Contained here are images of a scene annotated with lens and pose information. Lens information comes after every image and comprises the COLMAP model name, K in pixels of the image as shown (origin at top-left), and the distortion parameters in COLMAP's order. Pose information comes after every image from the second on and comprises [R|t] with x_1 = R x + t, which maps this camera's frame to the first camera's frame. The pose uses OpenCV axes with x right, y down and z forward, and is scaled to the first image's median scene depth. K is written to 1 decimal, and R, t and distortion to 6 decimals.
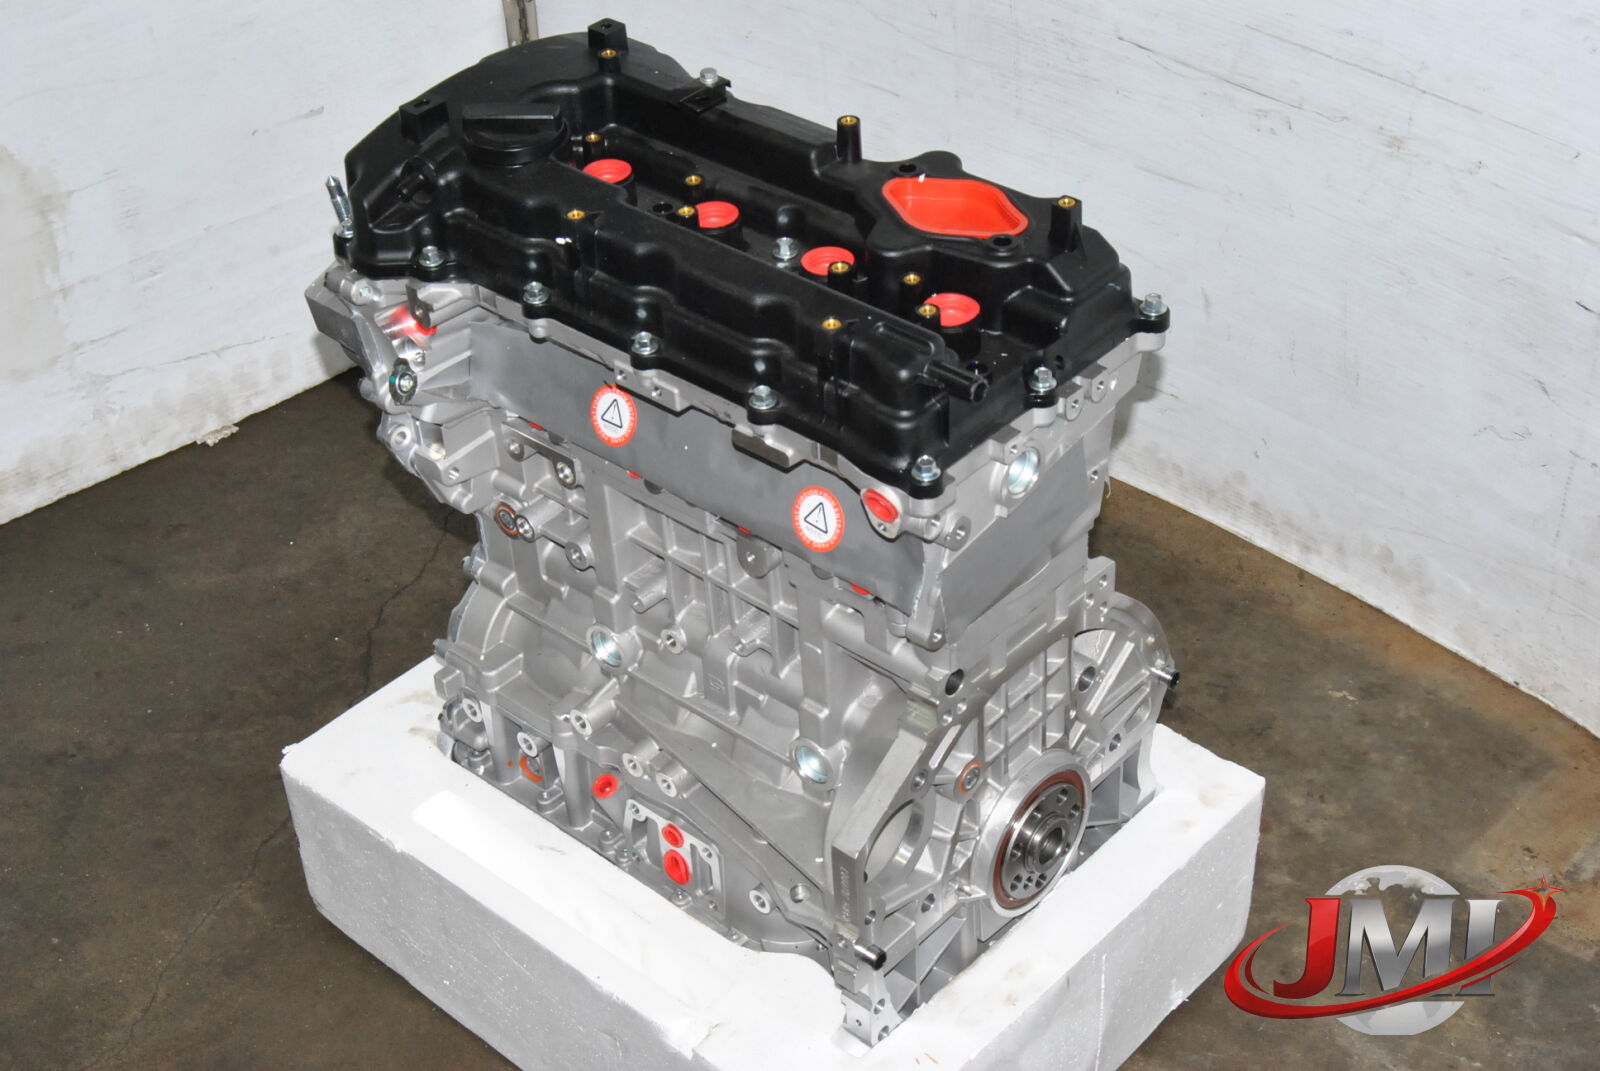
lens RADIAL K [[2393.9, 0, 800.8], [0, 2393.9, 533.3], [0, 0, 1]] dist [-0.082793, 0.000000]
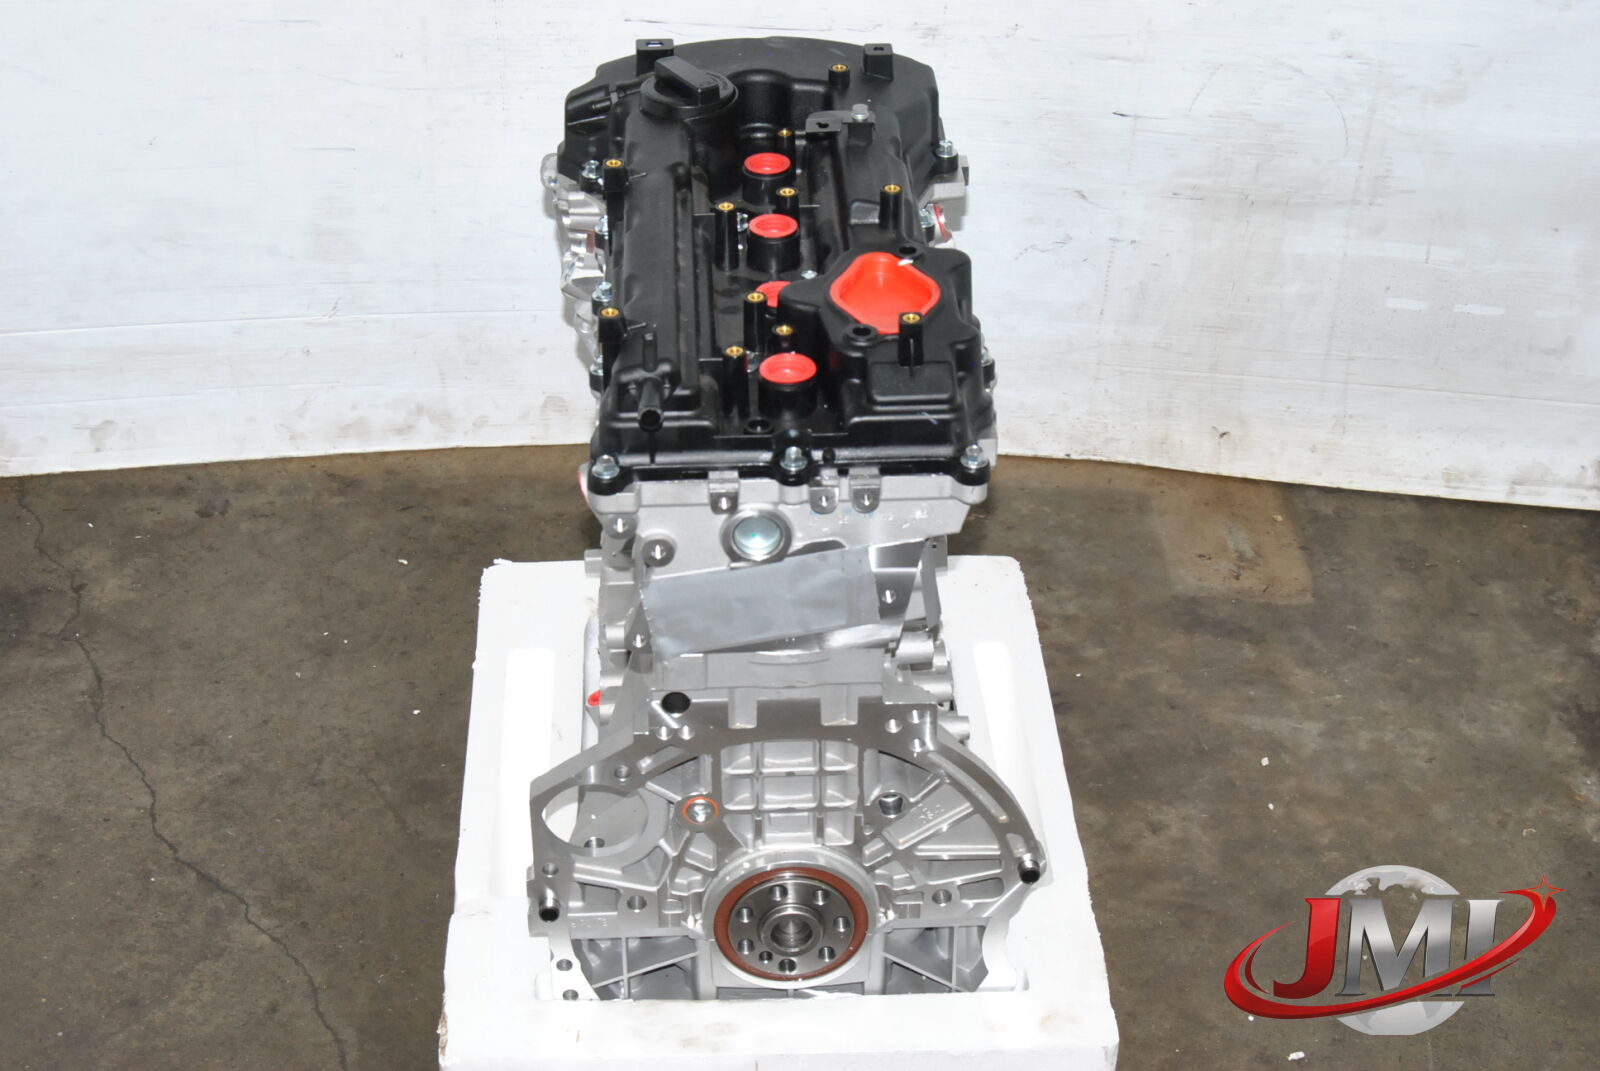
lens RADIAL K [[2607.7, 0, 807.3], [0, 2607.7, 538.3], [0, 0, 1]] dist [-0.030952, 0.000000]
pose [[0.689672, -0.360503, 0.628004, -0.649605], [0.378454, 0.918839, 0.111838, -0.097860], [-0.617353, 0.160539, 0.770132, 0.092229]]
